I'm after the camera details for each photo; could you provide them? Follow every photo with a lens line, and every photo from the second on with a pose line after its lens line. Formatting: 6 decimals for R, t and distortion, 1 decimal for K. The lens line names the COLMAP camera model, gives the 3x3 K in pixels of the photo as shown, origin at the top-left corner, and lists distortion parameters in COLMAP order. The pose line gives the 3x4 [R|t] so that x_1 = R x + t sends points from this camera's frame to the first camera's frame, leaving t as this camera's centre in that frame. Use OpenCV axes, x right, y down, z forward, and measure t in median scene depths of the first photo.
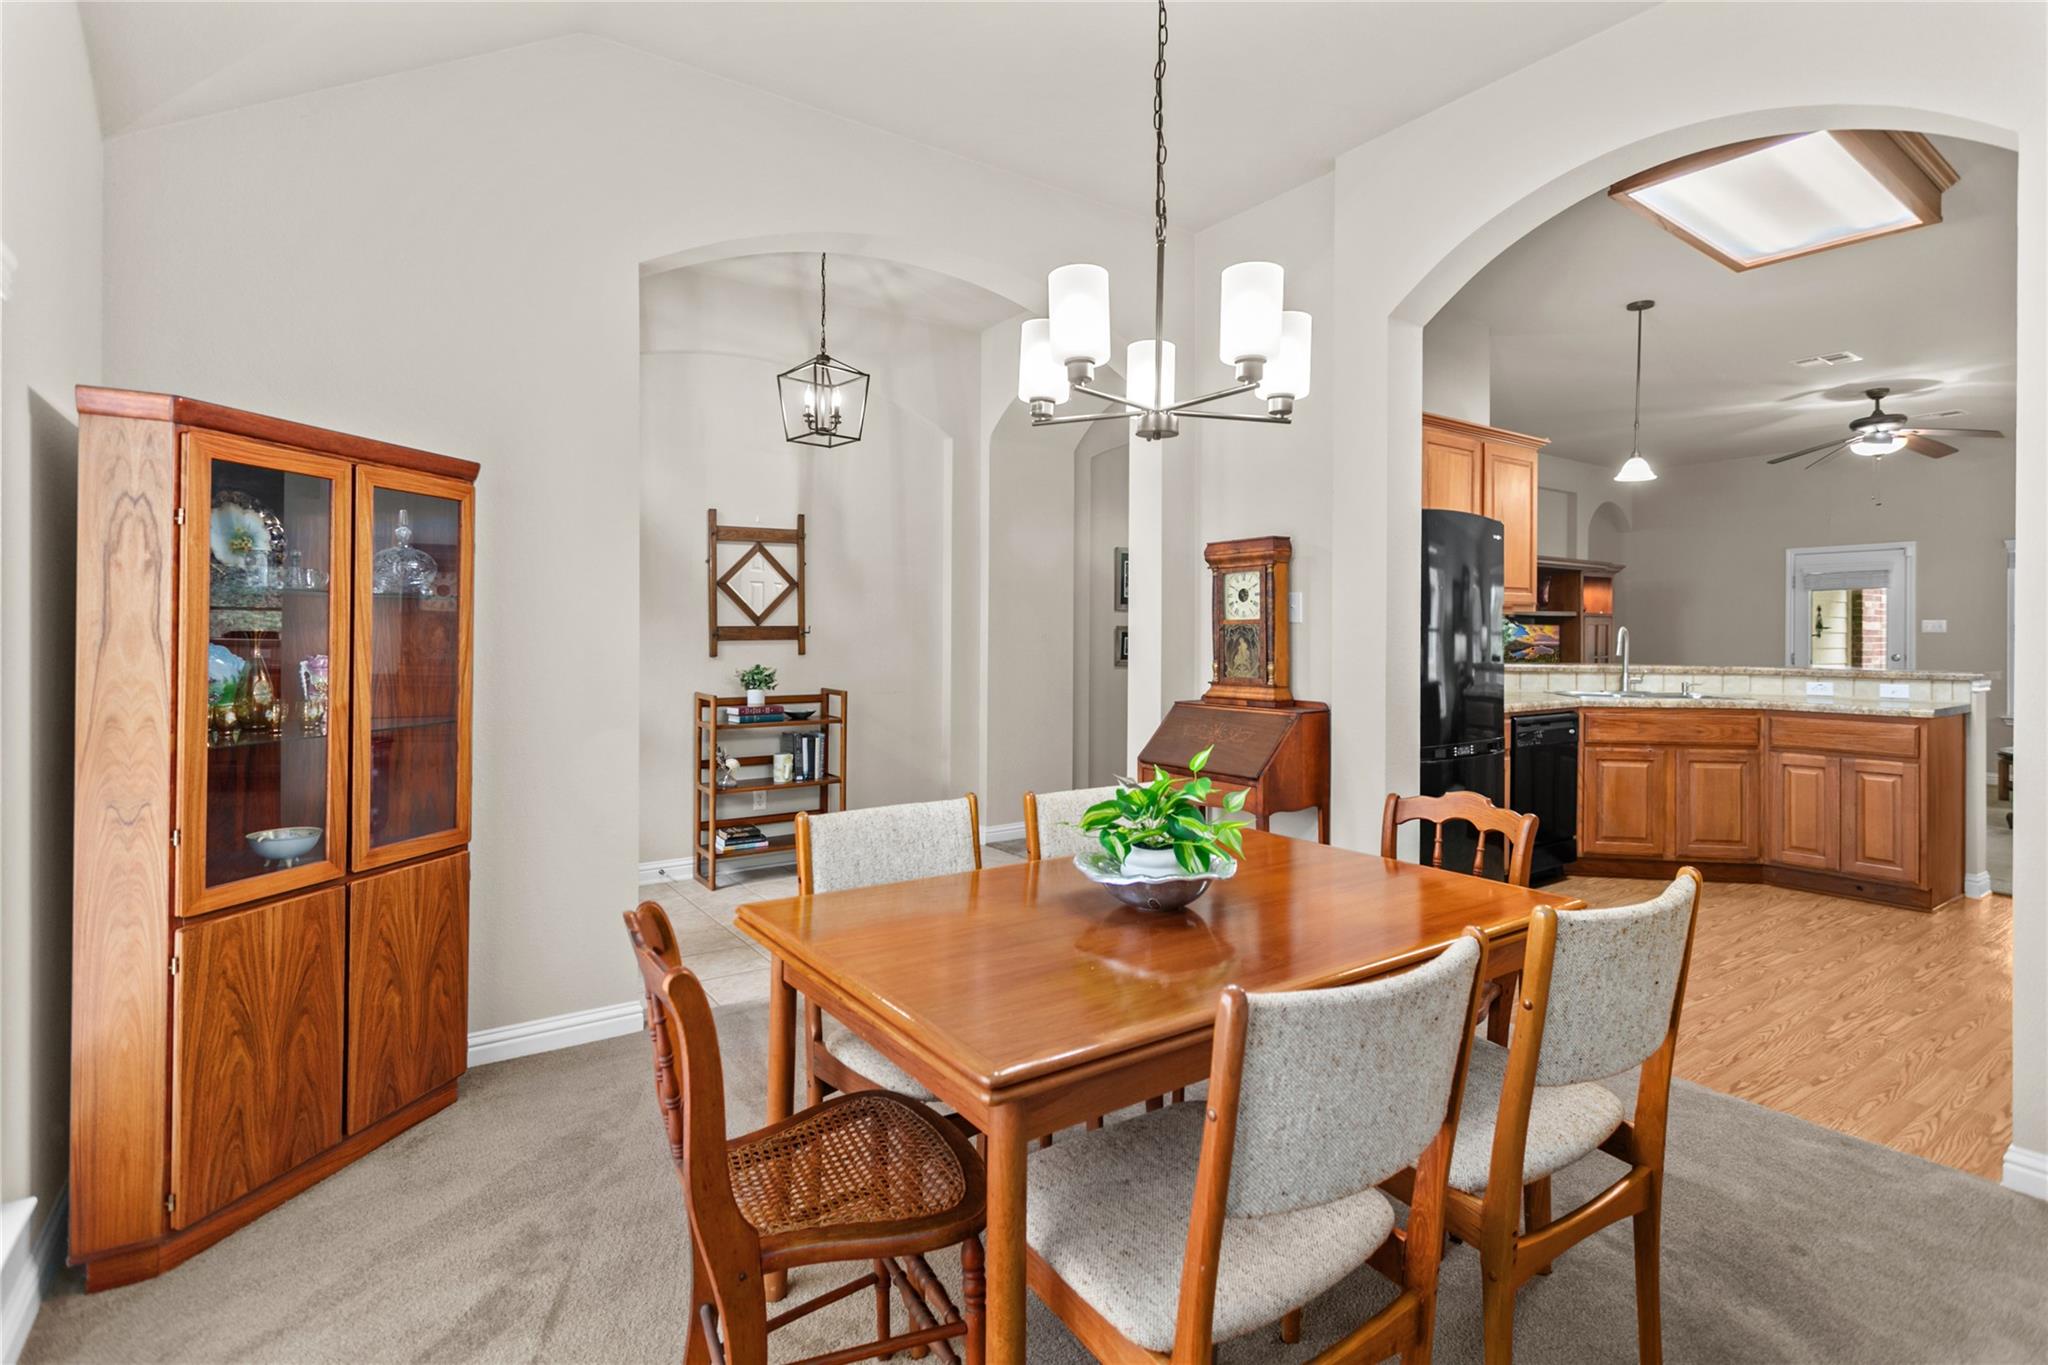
lens RADIAL K [[986.0, 0, 1012.5], [0, 986.0, 635.7], [0, 0, 1]] dist [0.000187, 0.001737]
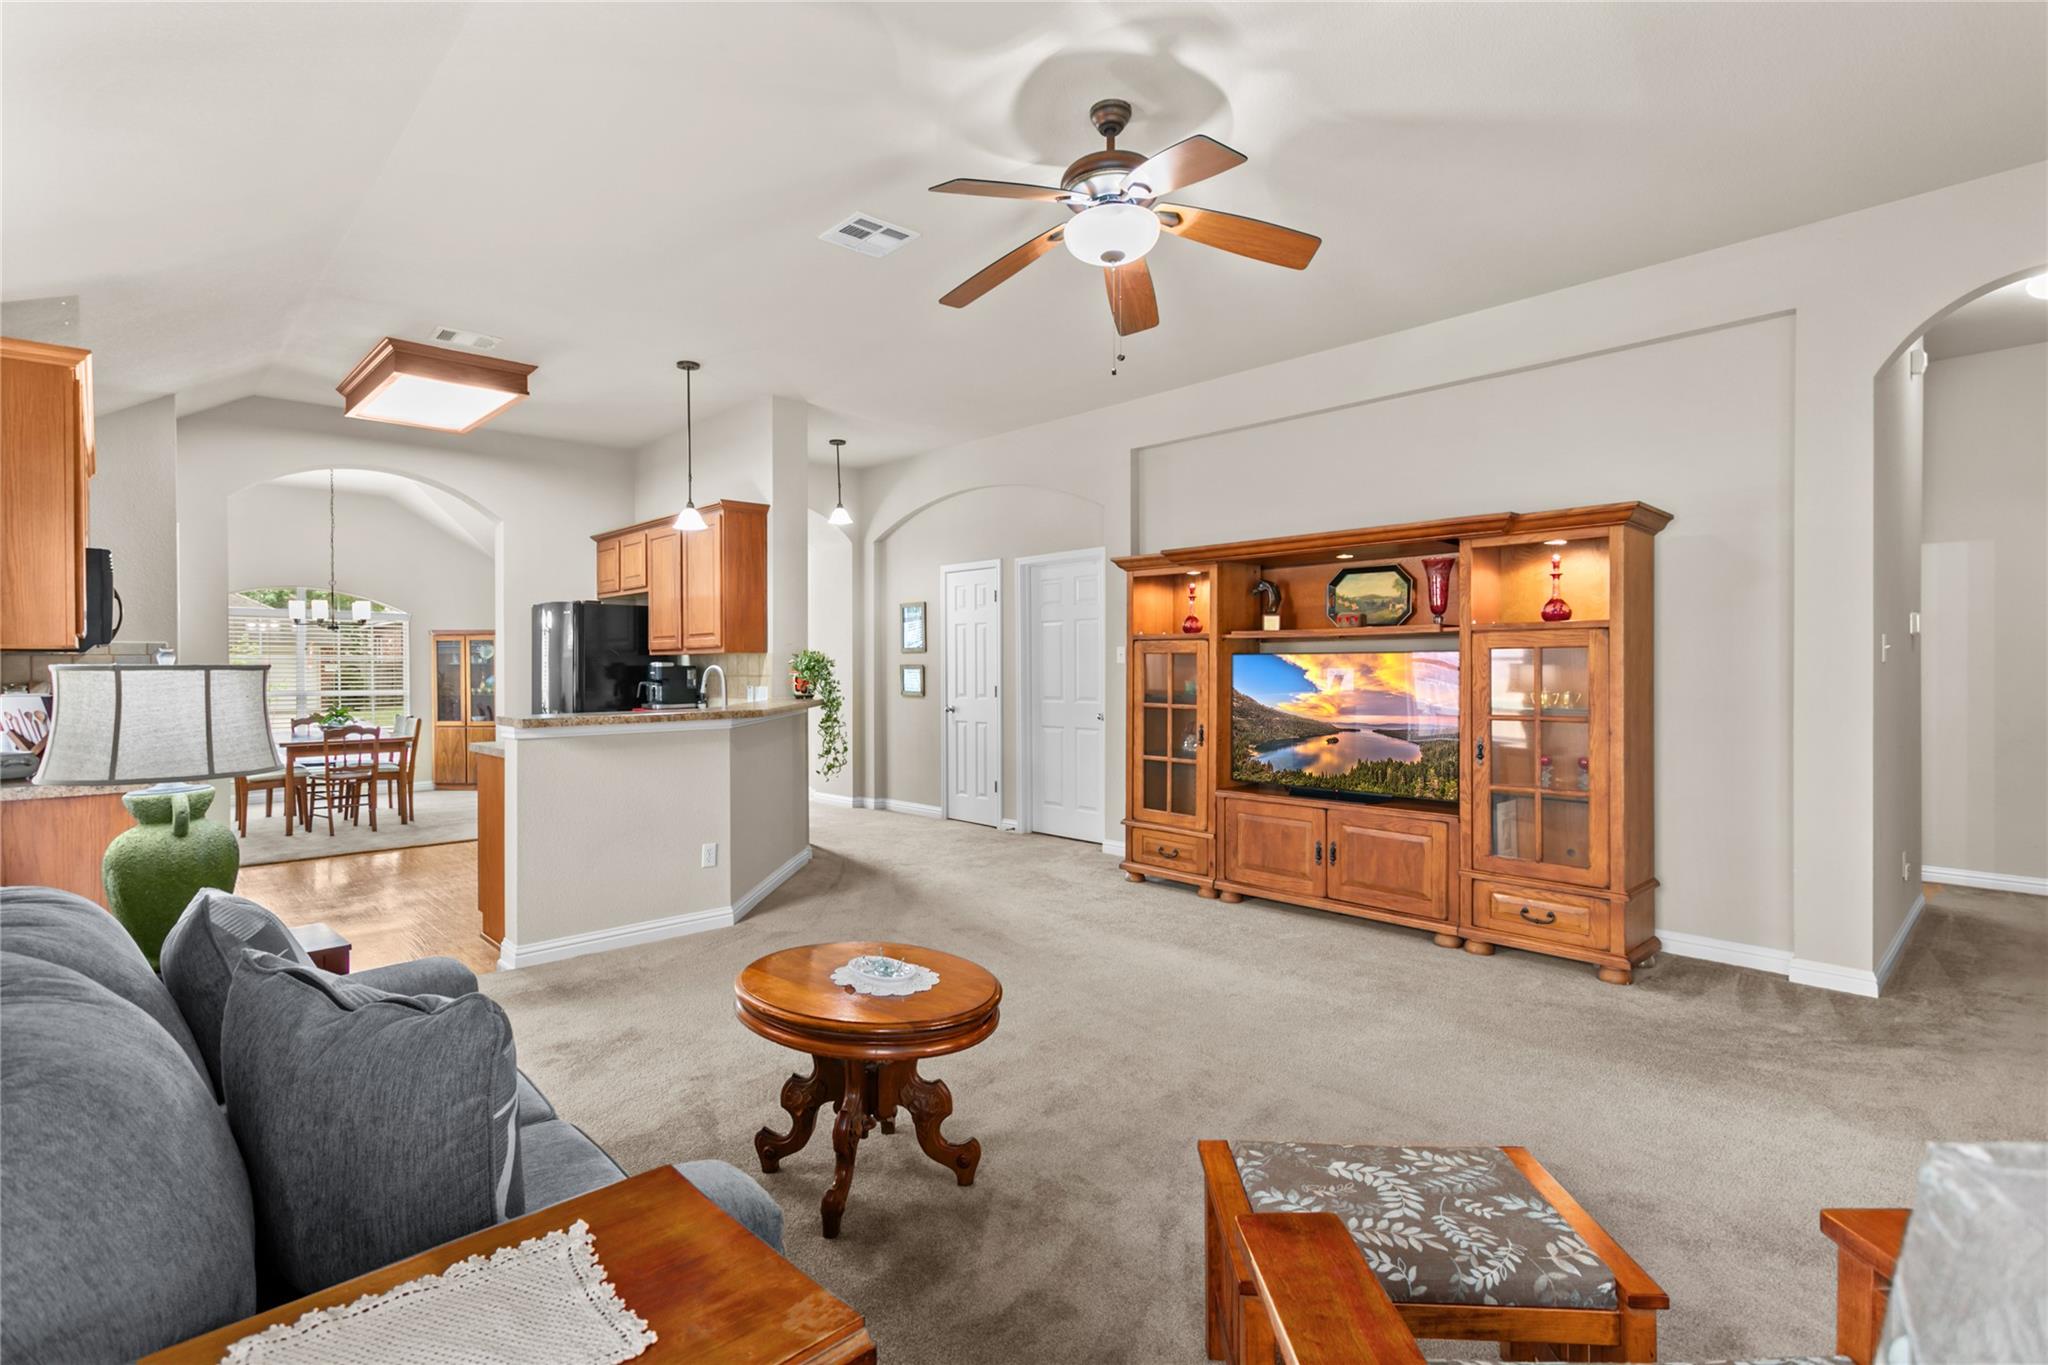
lens RADIAL K [[986.0, 0, 1022.6], [0, 986.0, 670.2], [0, 0, 1]] dist [0.000187, 0.001737]
pose [[0.139867, -0.001126, -0.990170, 1.867335], [0.003341, 0.999994, -0.000665, -0.002210], [0.990165, -0.003215, 0.139870, 1.289030]]
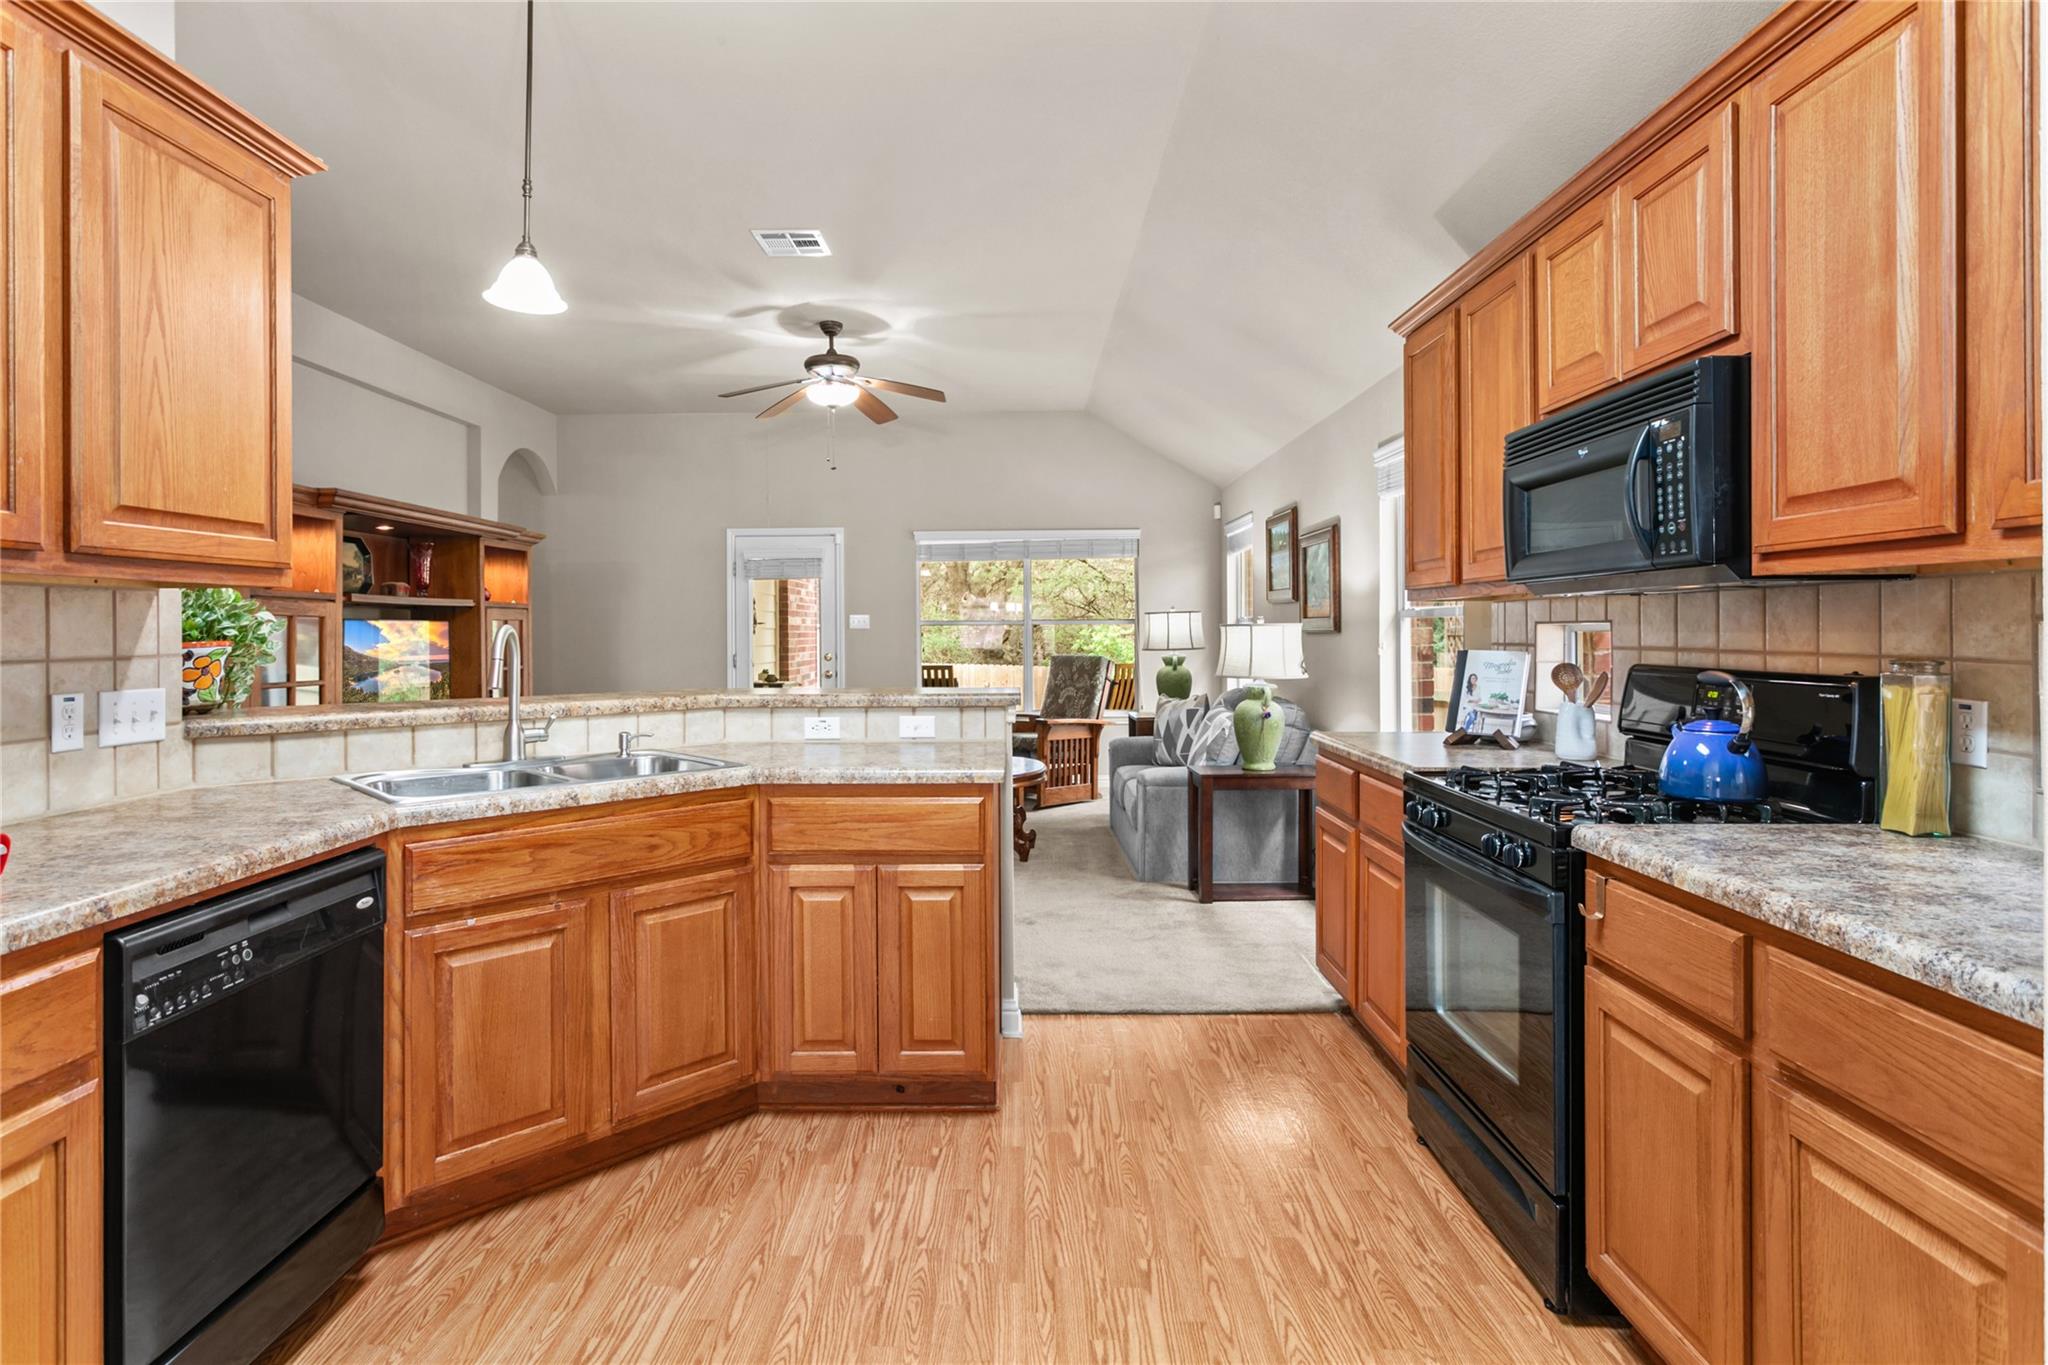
lens RADIAL K [[1052.9, 0, 1004.4], [0, 1052.9, 630.7], [0, 0, 1]] dist [-0.003408, -0.001579]
pose [[0.582727, -0.008610, 0.812622, 0.383054], [0.009001, 0.999951, 0.004141, -0.006829], [-0.812618, 0.004902, 0.582776, 0.564968]]
